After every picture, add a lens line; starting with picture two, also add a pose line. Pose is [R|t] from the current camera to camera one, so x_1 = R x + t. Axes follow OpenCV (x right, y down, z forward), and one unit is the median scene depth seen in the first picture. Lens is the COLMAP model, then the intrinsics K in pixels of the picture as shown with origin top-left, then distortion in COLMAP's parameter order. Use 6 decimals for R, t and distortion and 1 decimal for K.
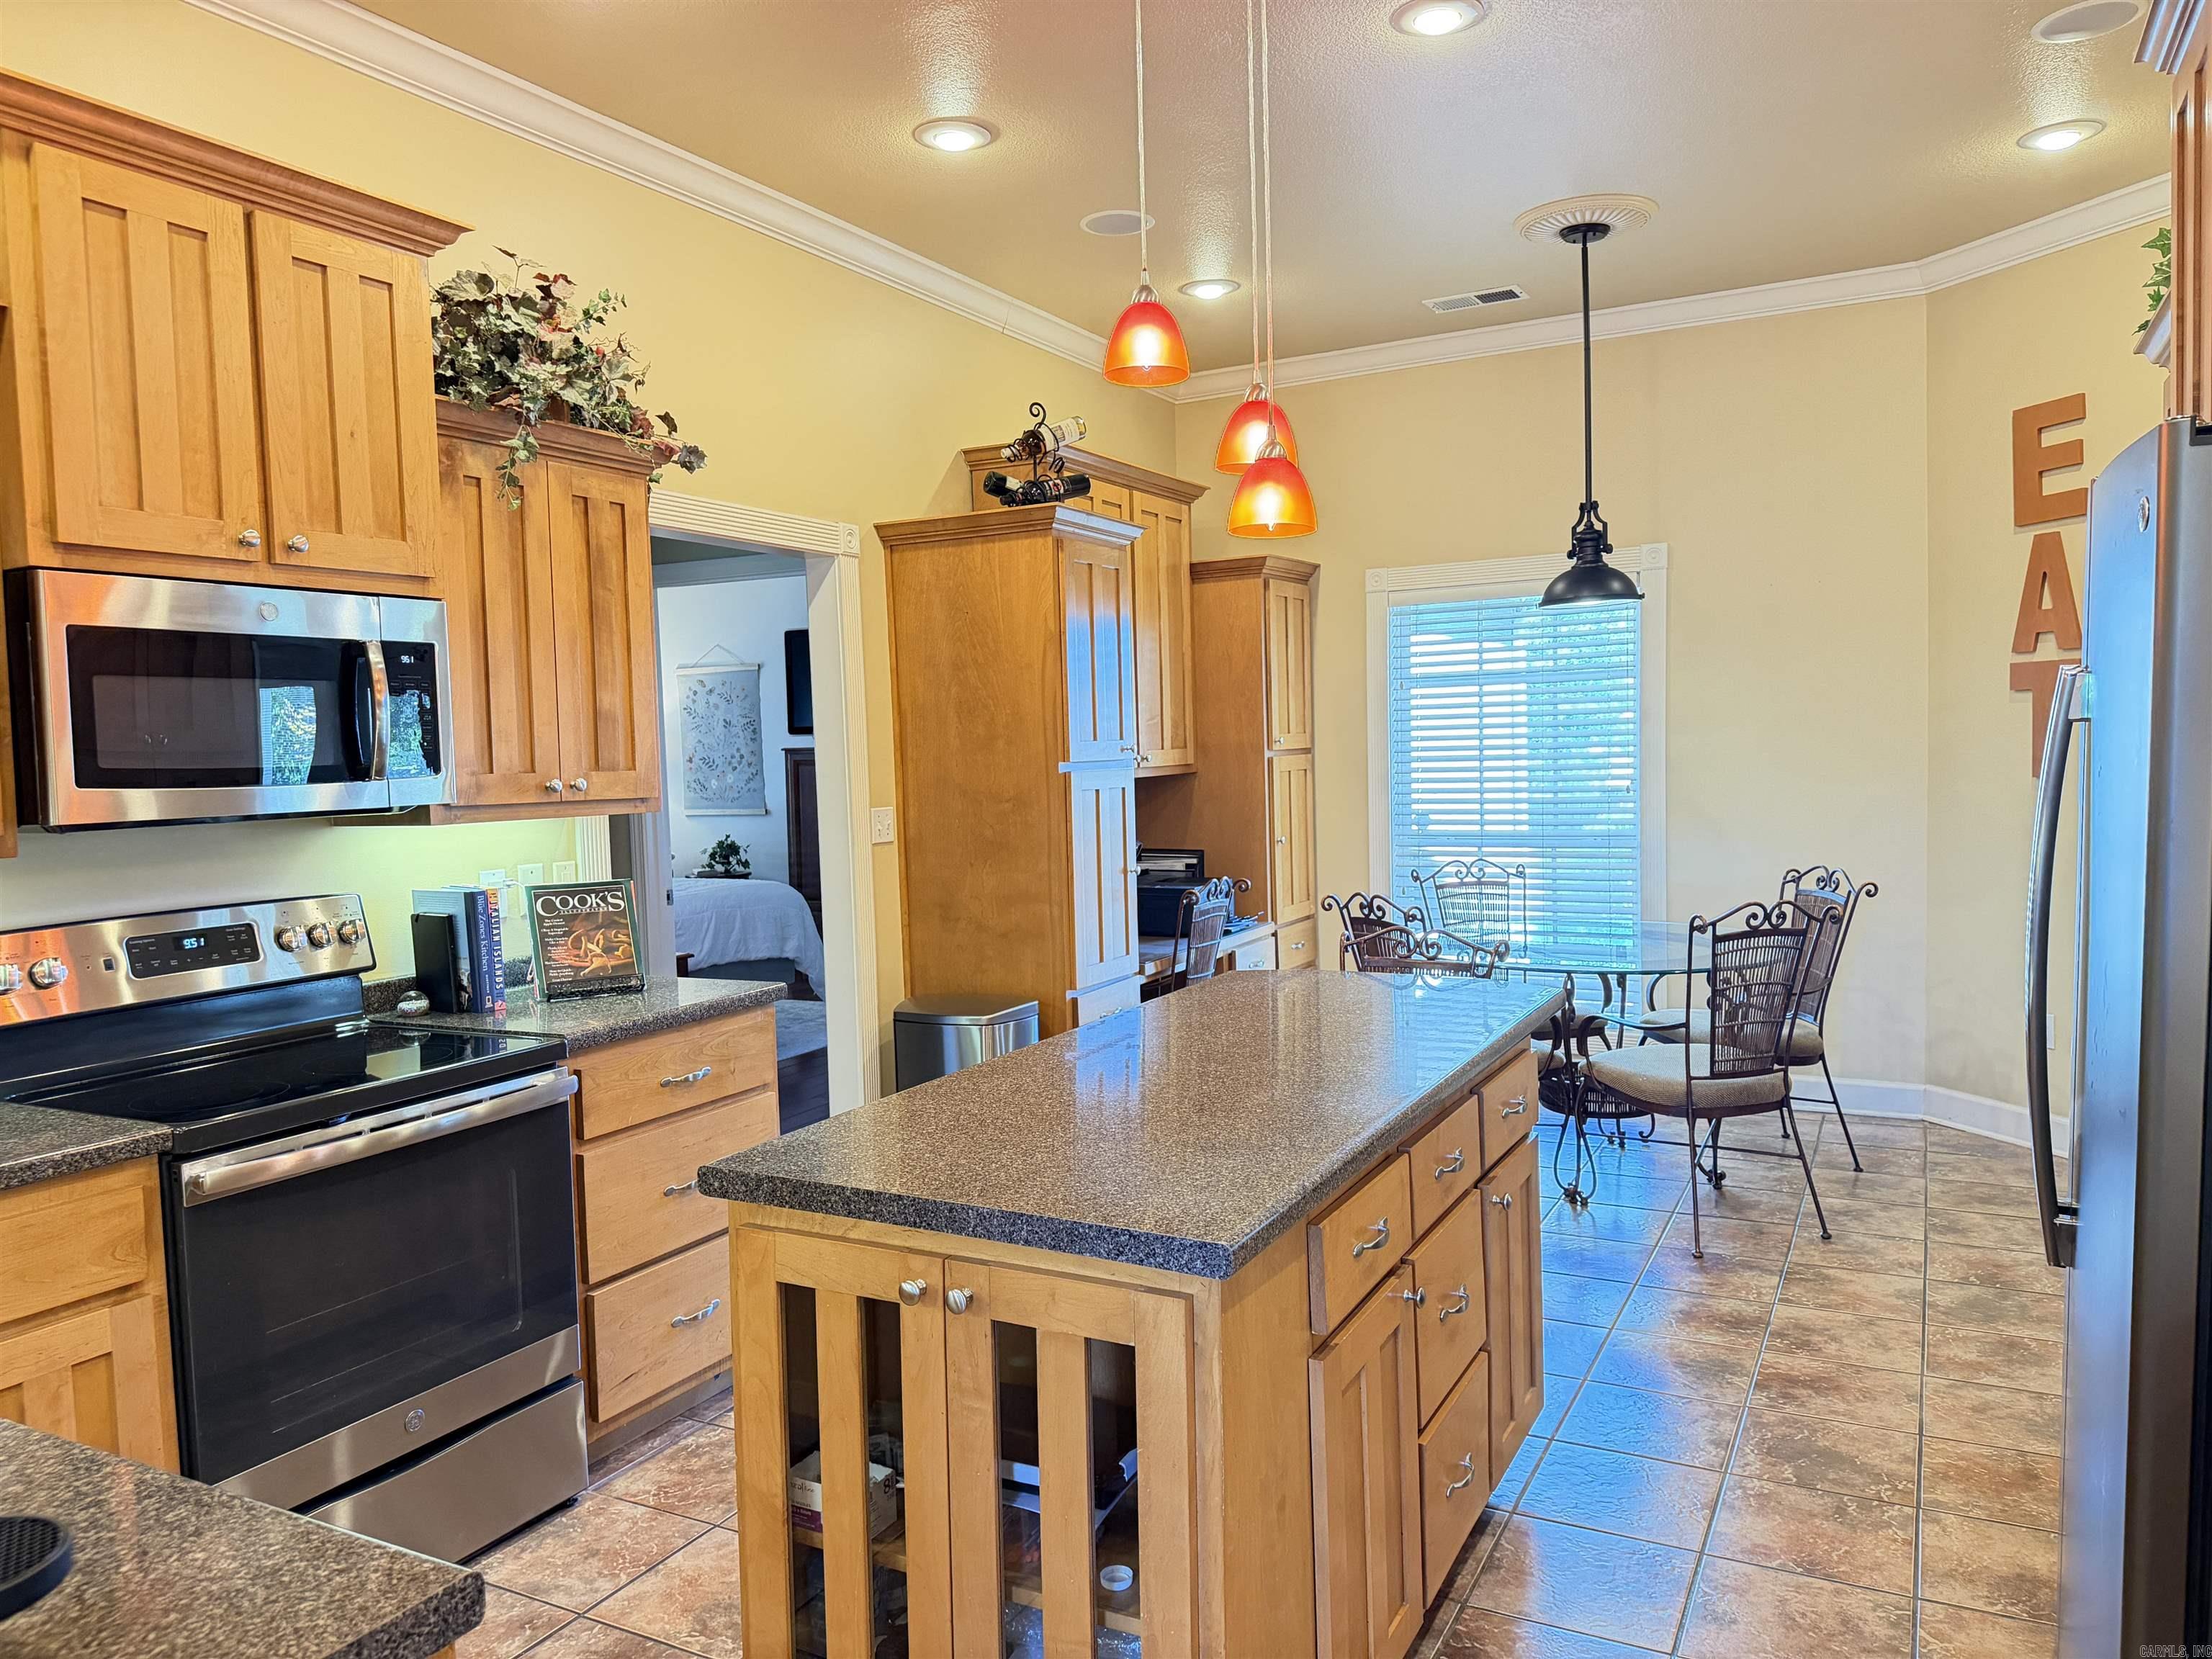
lens RADIAL K [[1583.3, 0, 1092.0], [0, 1583.3, 838.4], [0, 0, 1]] dist [0.077935, -0.063368]
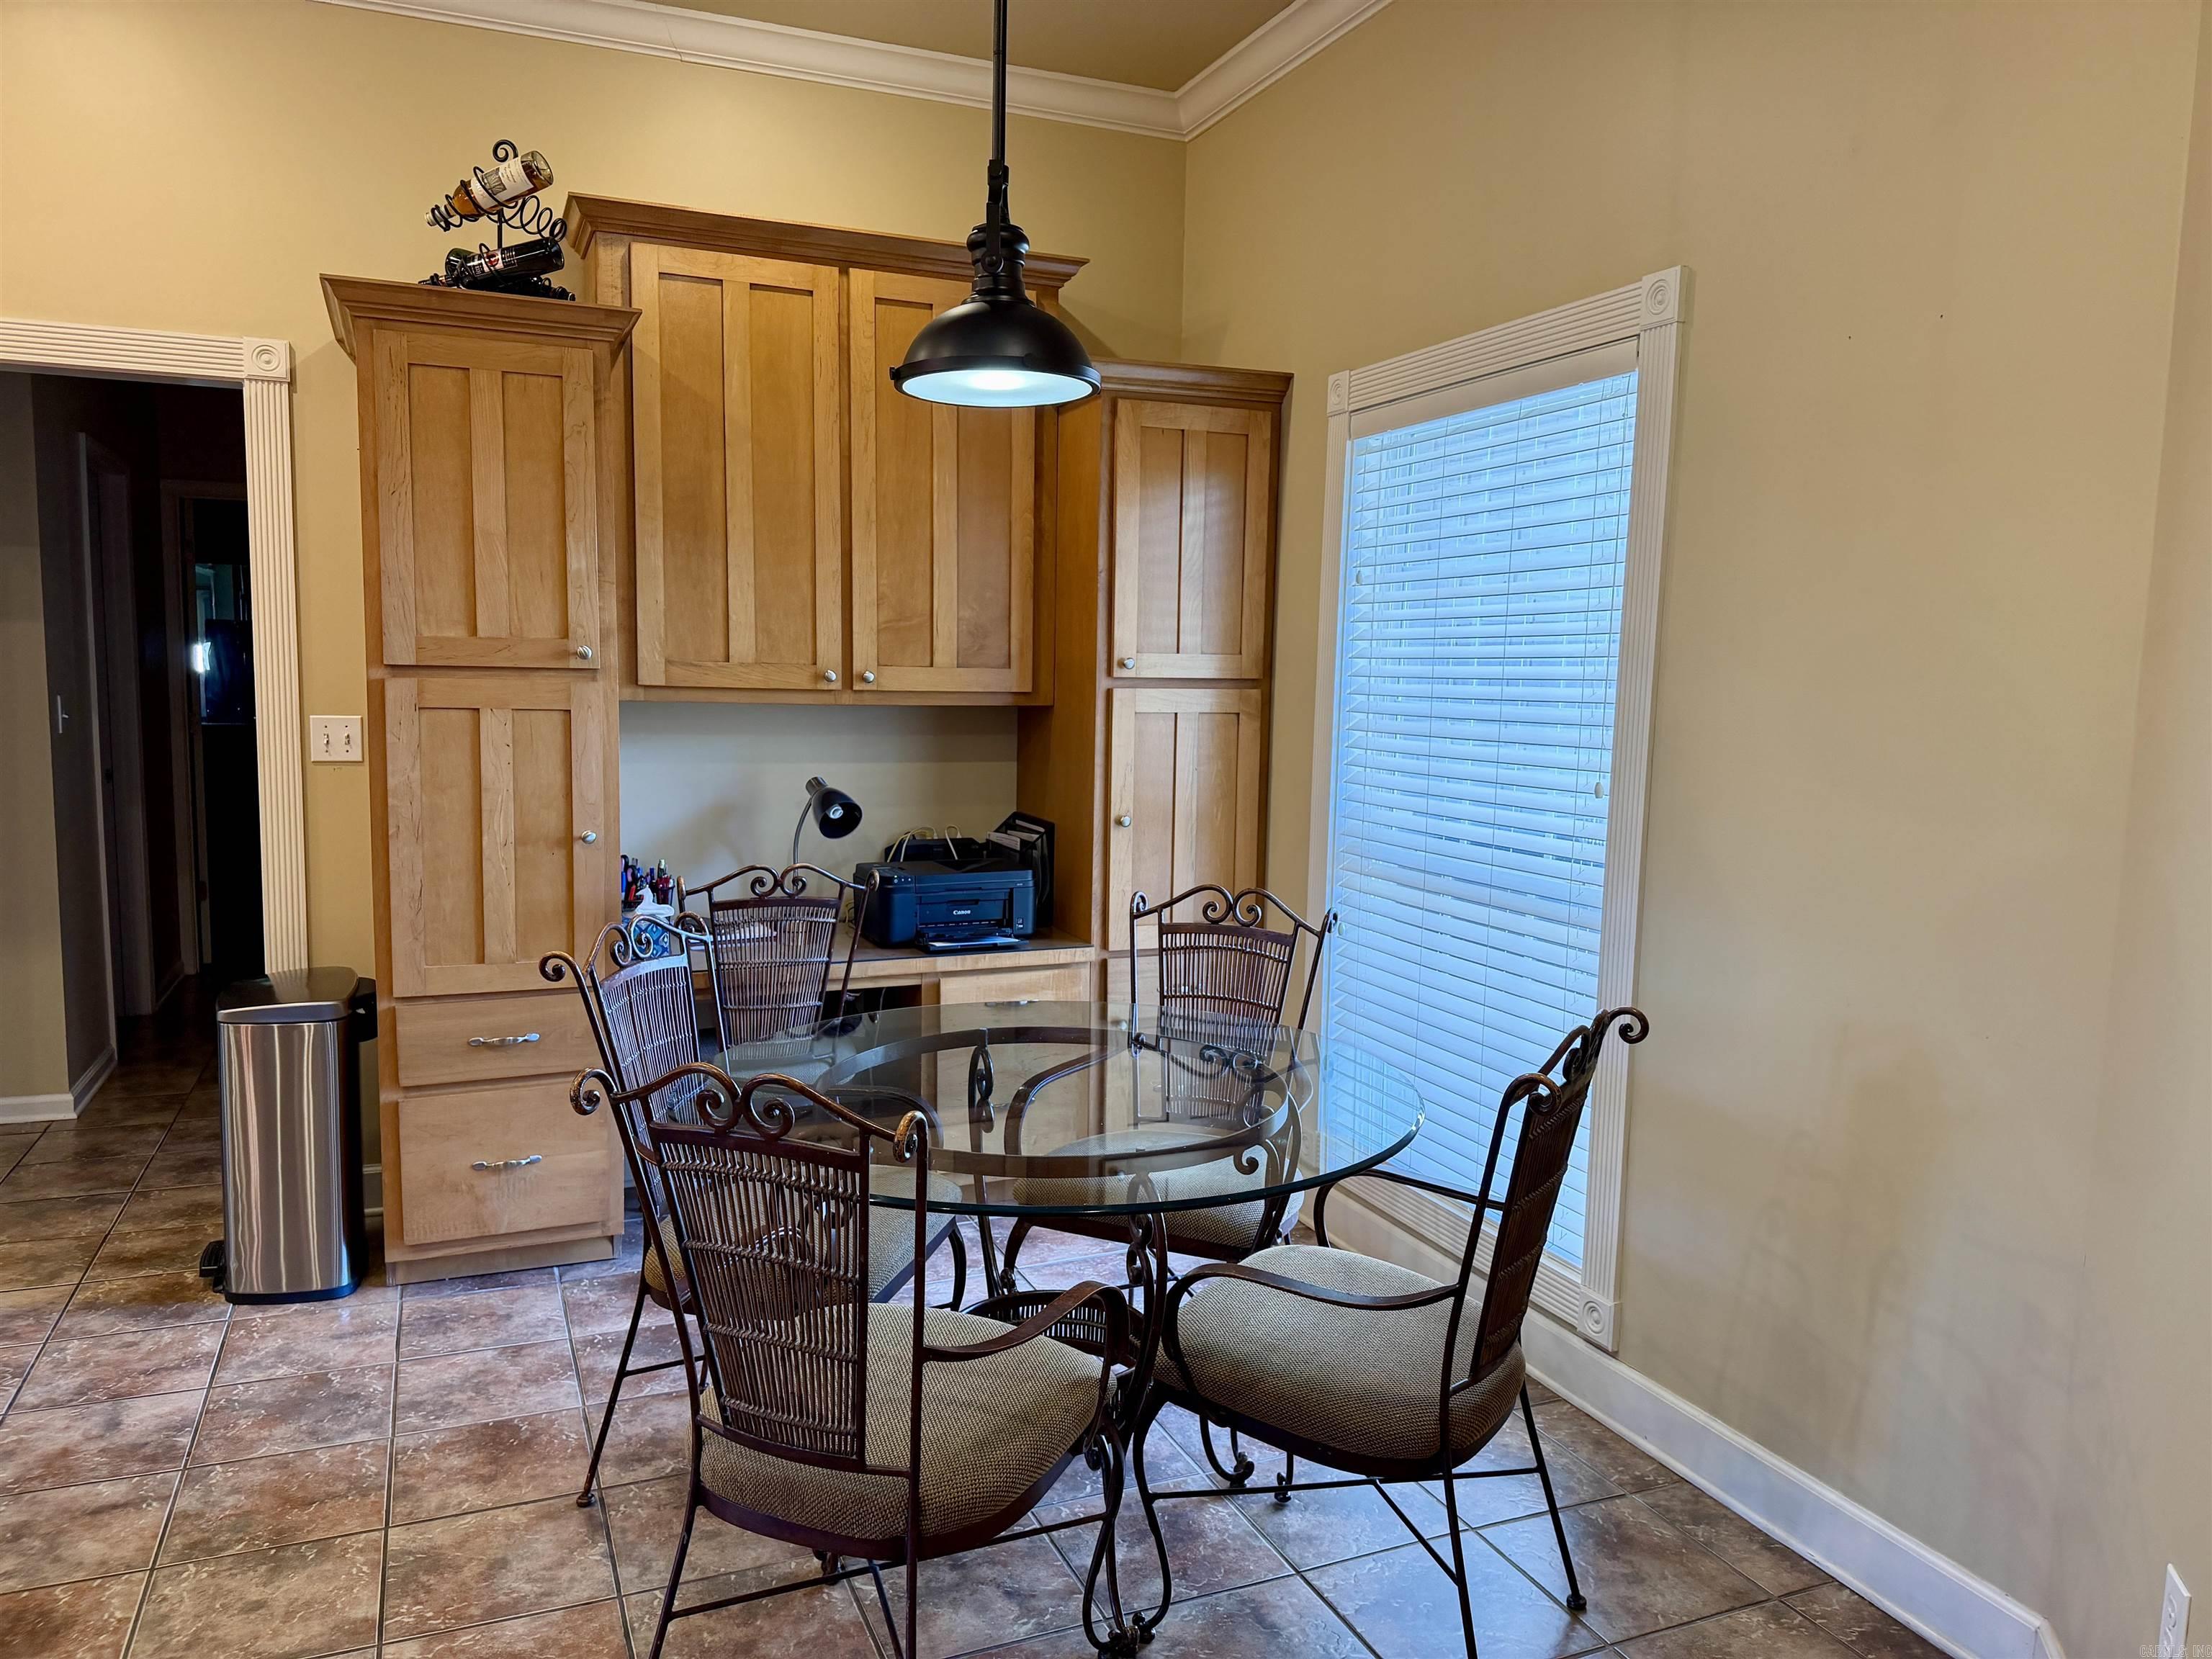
lens RADIAL K [[1583.3, 0, 1092.0], [0, 1583.3, 838.4], [0, 0, 1]] dist [0.077935, -0.063368]
pose [[0.775646, 0.112719, -0.621021, 1.055681], [-0.076938, 0.993472, 0.084226, -0.091788], [0.626461, -0.017550, 0.779255, 1.042525]]
